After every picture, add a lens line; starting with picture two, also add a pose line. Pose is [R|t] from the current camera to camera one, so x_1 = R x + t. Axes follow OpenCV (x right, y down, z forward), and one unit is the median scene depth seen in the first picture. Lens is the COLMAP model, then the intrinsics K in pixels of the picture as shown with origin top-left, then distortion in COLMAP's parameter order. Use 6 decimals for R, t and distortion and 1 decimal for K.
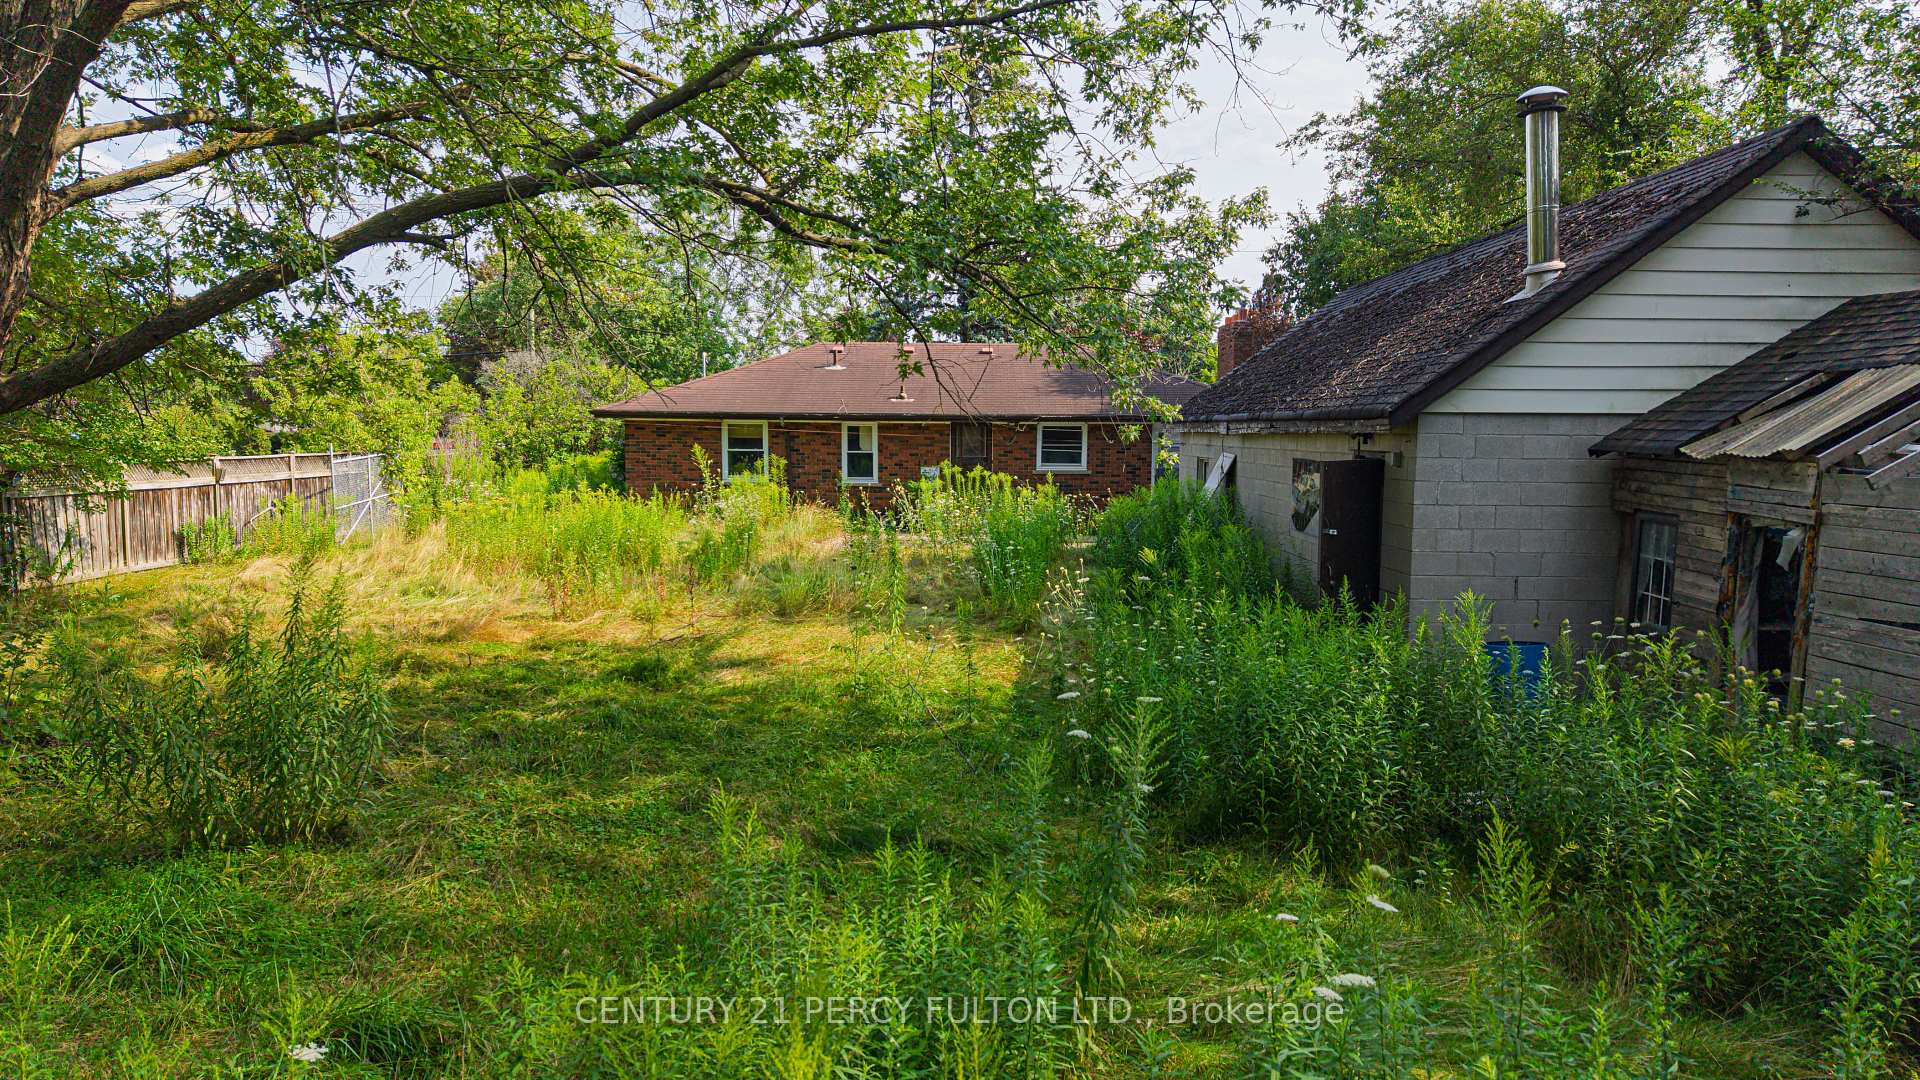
lens RADIAL K [[1272.8, 0, 960.0], [0, 1272.8, 540.0], [0, 0, 1]] dist [0.055228, -0.062097]
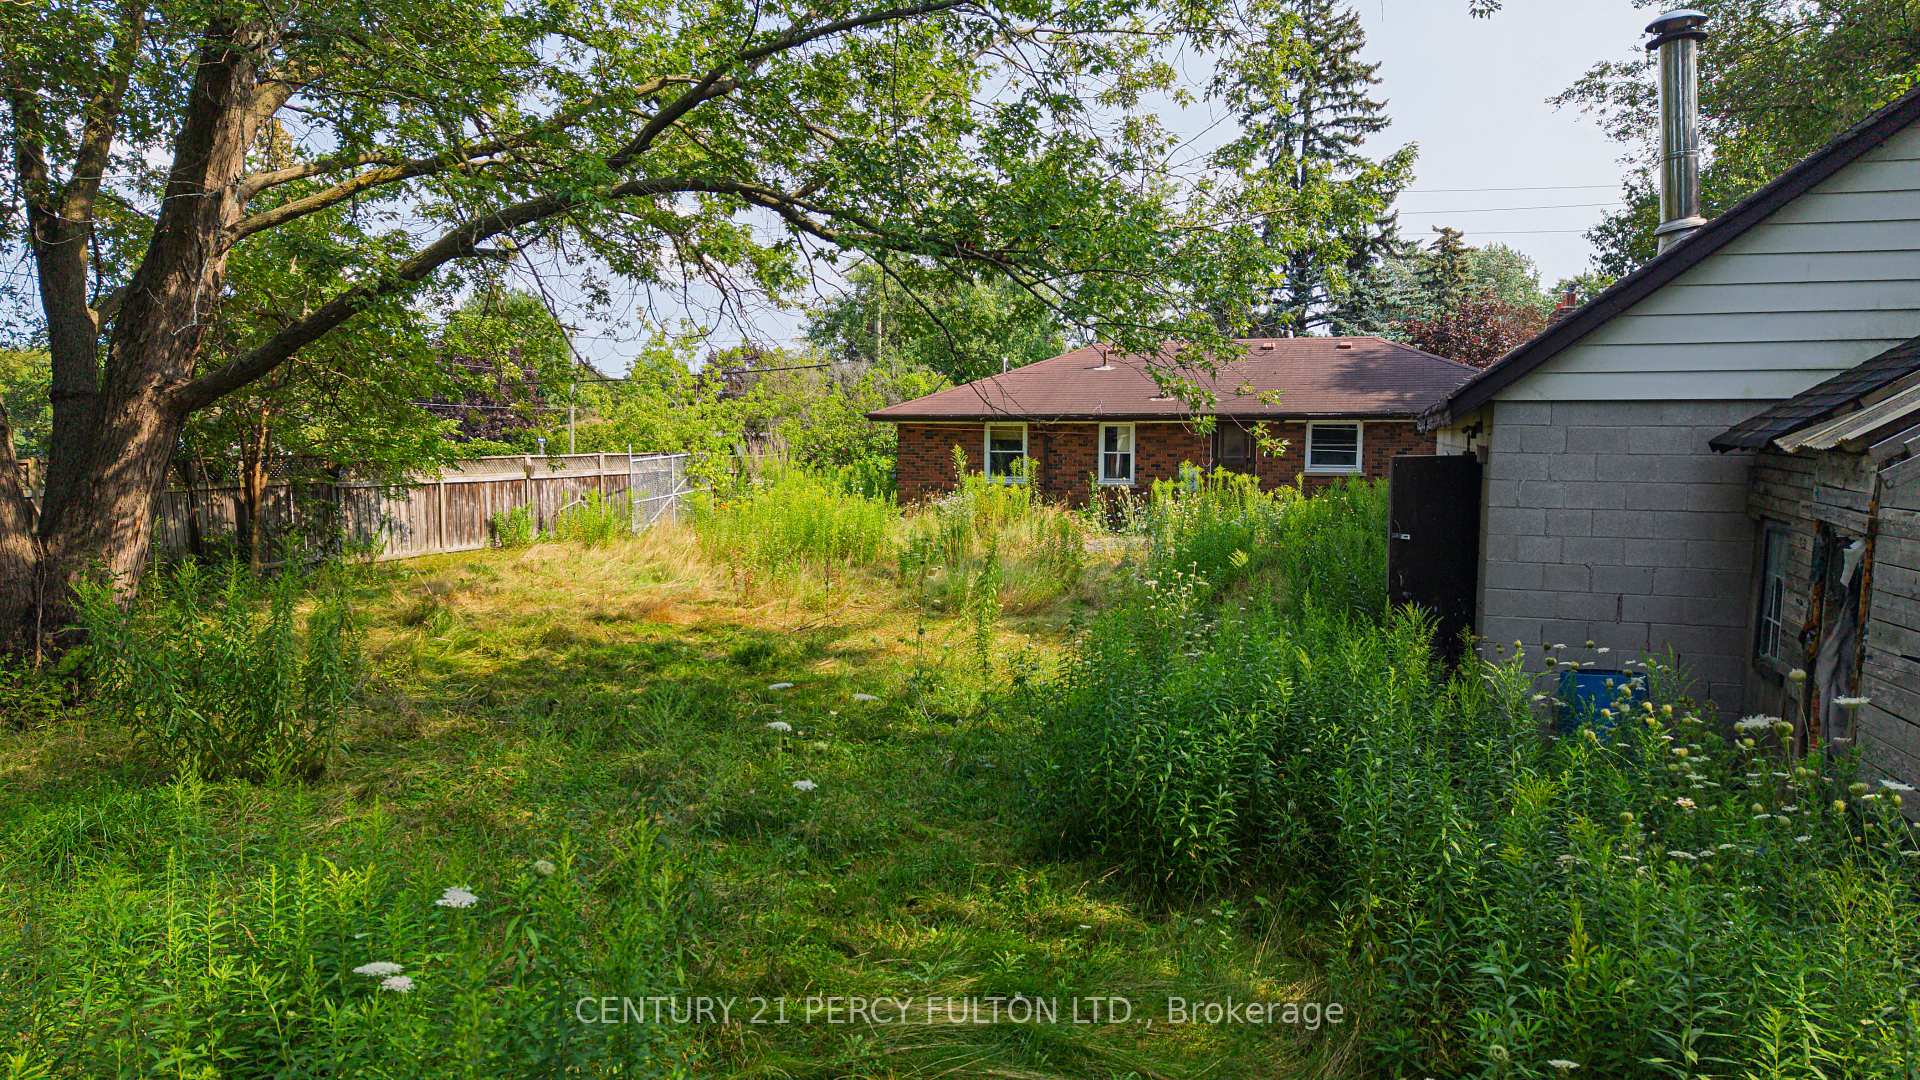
lens RADIAL K [[1272.7, 0, 960.0], [0, 1272.7, 540.0], [0, 0, 1]] dist [0.071442, -0.073181]
pose [[0.950266, 0.022771, -0.310605, 0.225641], [-0.023928, 0.999714, 0.000086, 0.002735], [0.310518, 0.007350, 0.950539, 0.046578]]
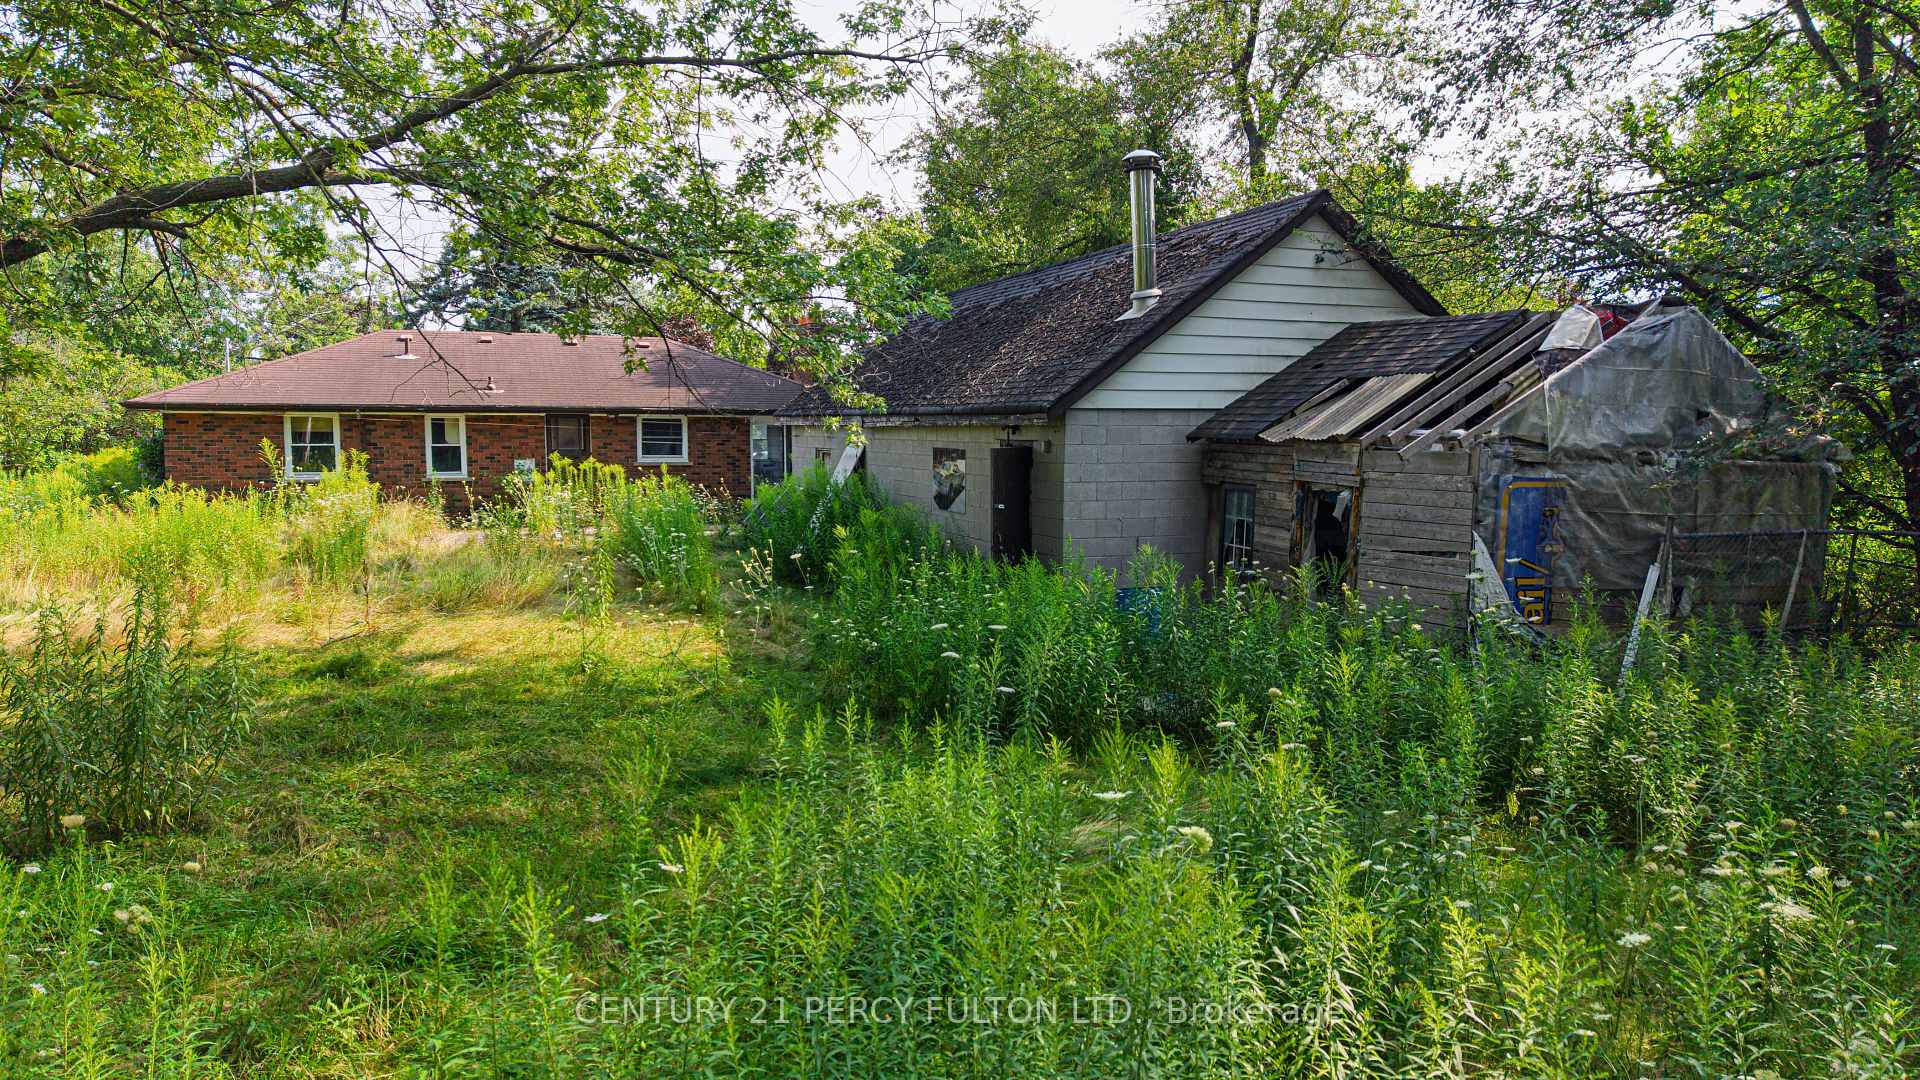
lens RADIAL K [[1266.4, 0, 960.0], [0, 1266.4, 540.0], [0, 0, 1]] dist [0.172458, -0.312801]
pose [[0.929186, -0.037487, 0.367707, -0.157399], [0.035485, 0.999296, 0.012206, 0.007968], [-0.367905, 0.001706, 0.929862, -0.089755]]
